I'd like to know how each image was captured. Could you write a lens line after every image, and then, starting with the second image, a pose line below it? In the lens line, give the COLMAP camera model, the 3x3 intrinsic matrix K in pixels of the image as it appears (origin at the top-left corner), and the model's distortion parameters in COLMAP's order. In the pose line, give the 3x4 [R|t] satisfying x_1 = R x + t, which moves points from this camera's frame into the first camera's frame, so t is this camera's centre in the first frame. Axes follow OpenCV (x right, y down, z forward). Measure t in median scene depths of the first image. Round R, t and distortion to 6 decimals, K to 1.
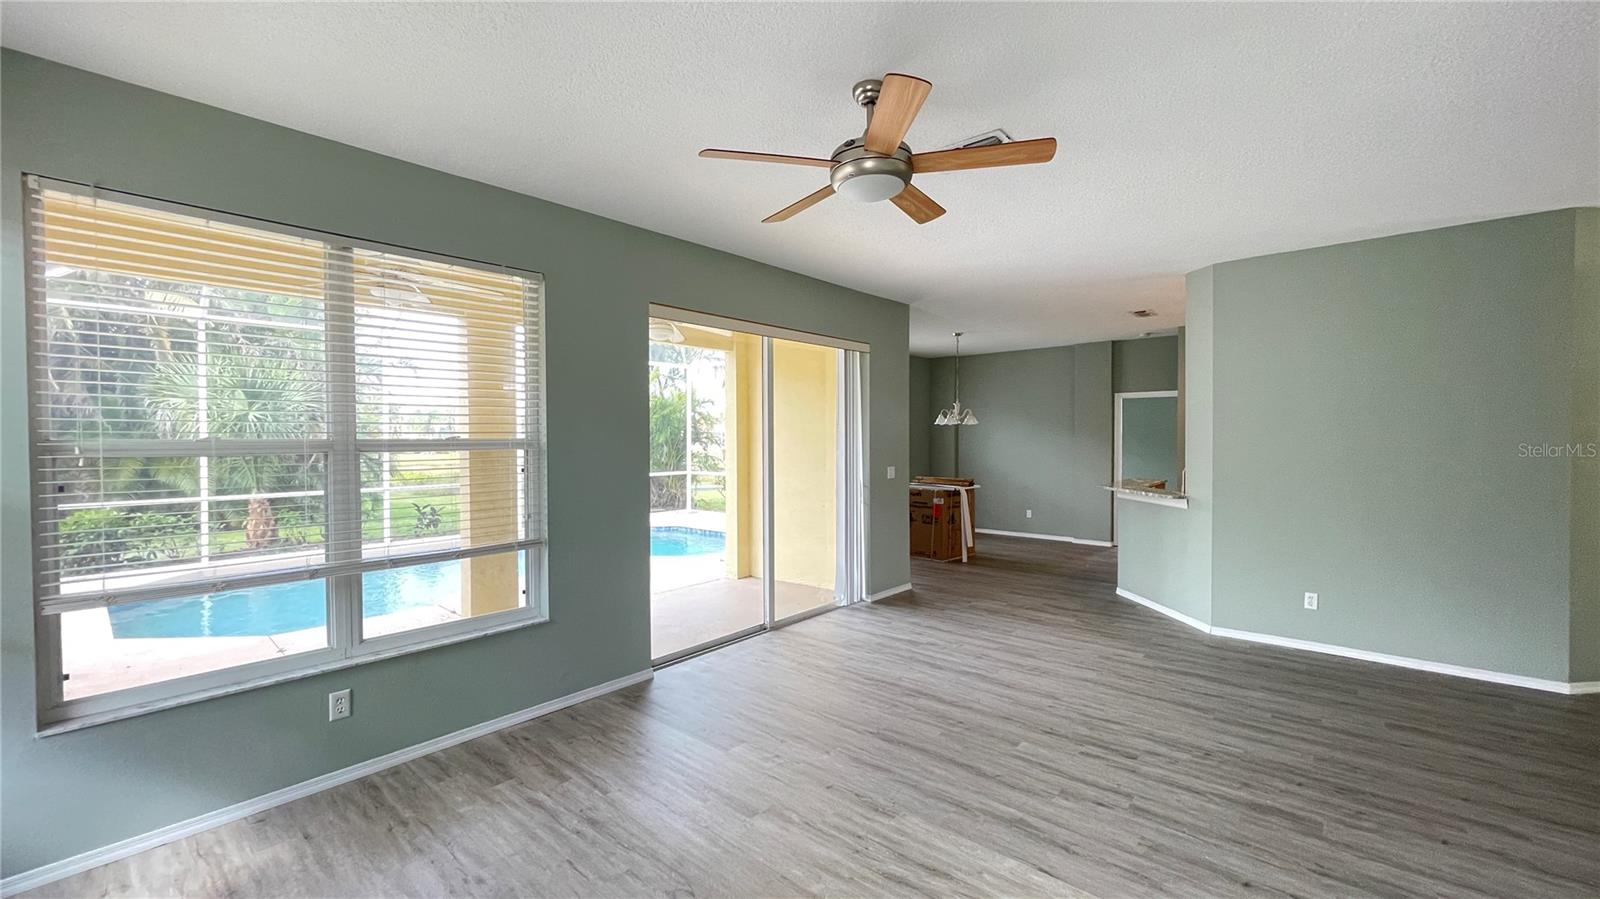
lens RADIAL K [[647.2, 0, 796.1], [0, 647.2, 443.0], [0, 0, 1]] dist [0.001257, 0.001455]
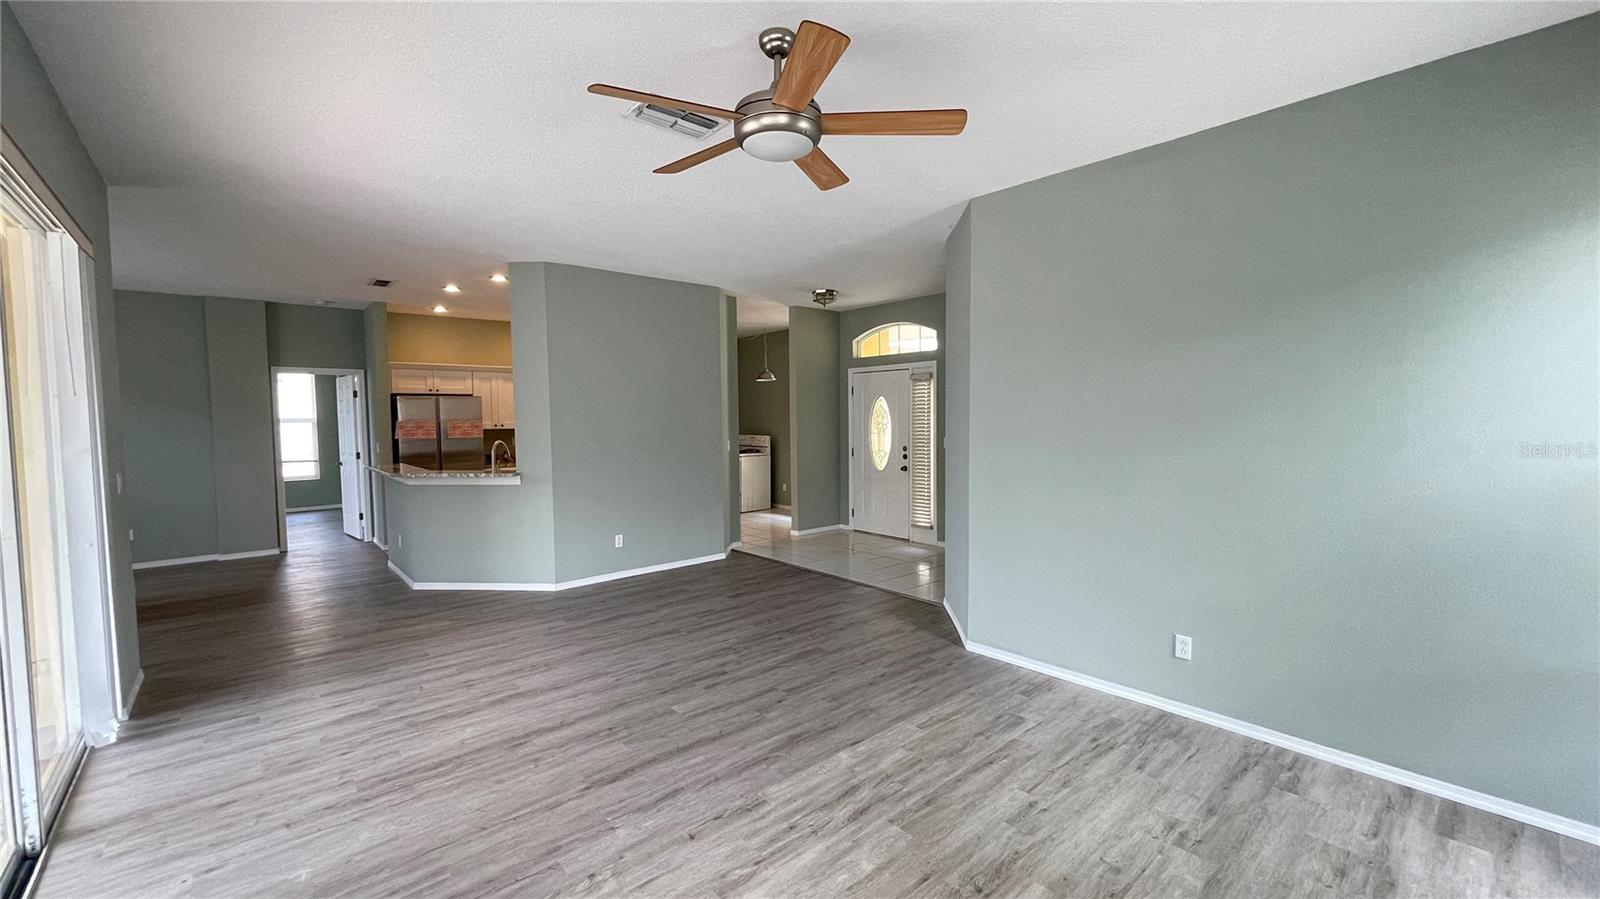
lens RADIAL K [[647.2, 0, 796.5], [0, 647.2, 444.8], [0, 0, 1]] dist [0.001257, 0.001455]
pose [[0.134295, -0.046568, 0.989847, -0.564188], [0.020348, 0.998814, 0.044230, -0.002045], [-0.990733, 0.014201, 0.135083, 0.581863]]
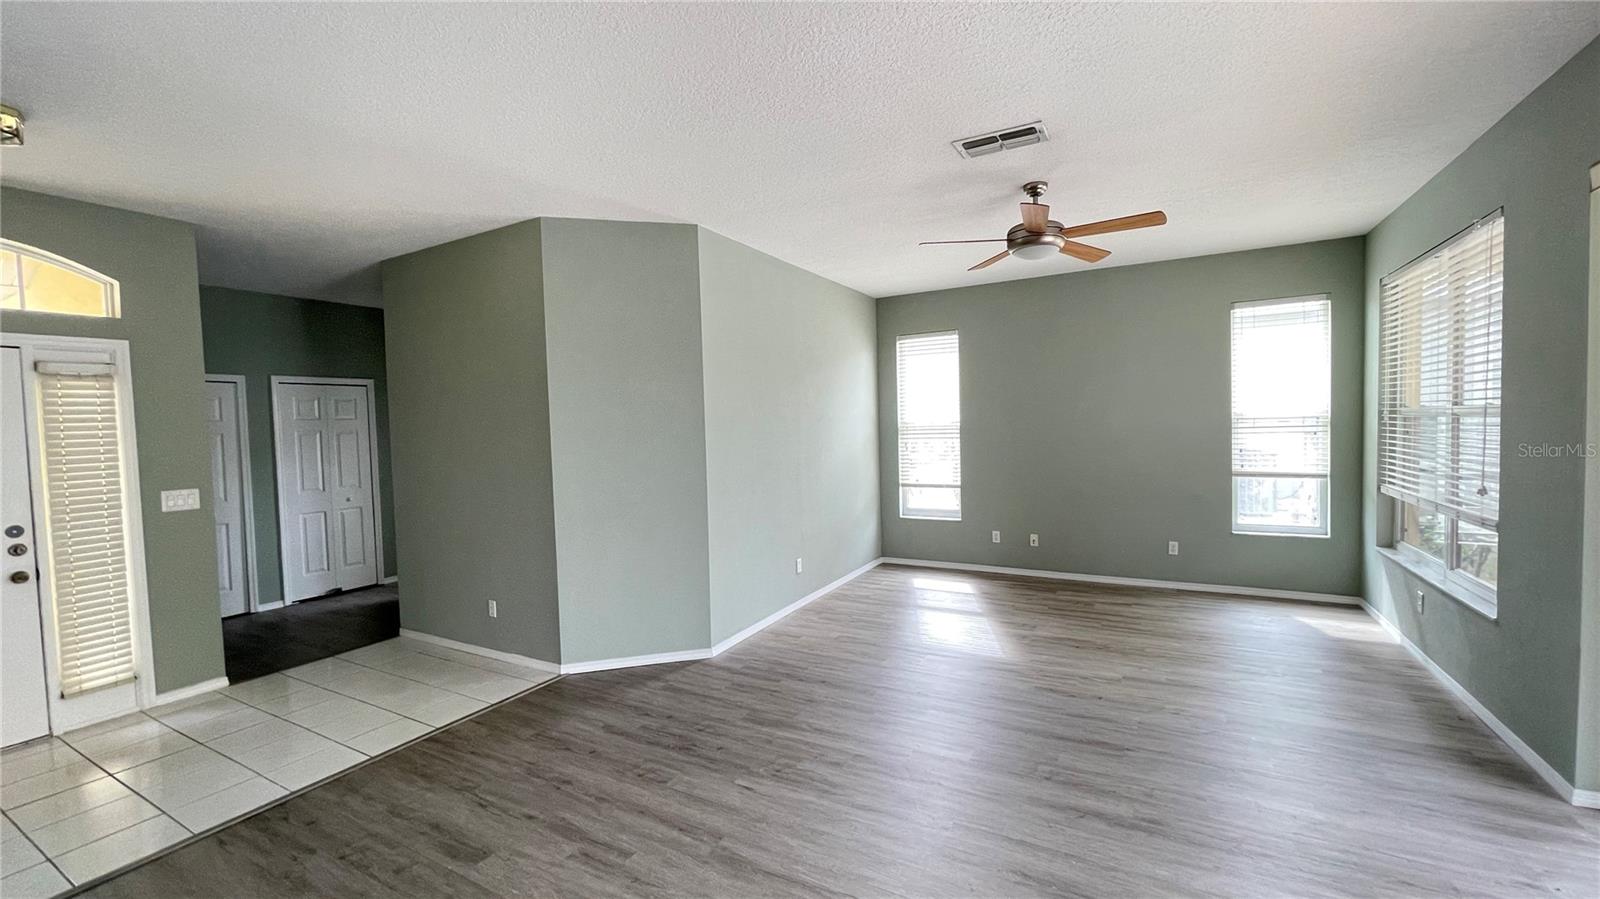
lens RADIAL K [[647.2, 0, 795.2], [0, 647.2, 449.0], [0, 0, 1]] dist [0.001257, 0.001455]
pose [[-0.977509, 0.039465, -0.207166, 0.669155], [0.029174, 0.998195, 0.052499, -0.020540], [0.208864, 0.045275, -0.976896, 1.607331]]
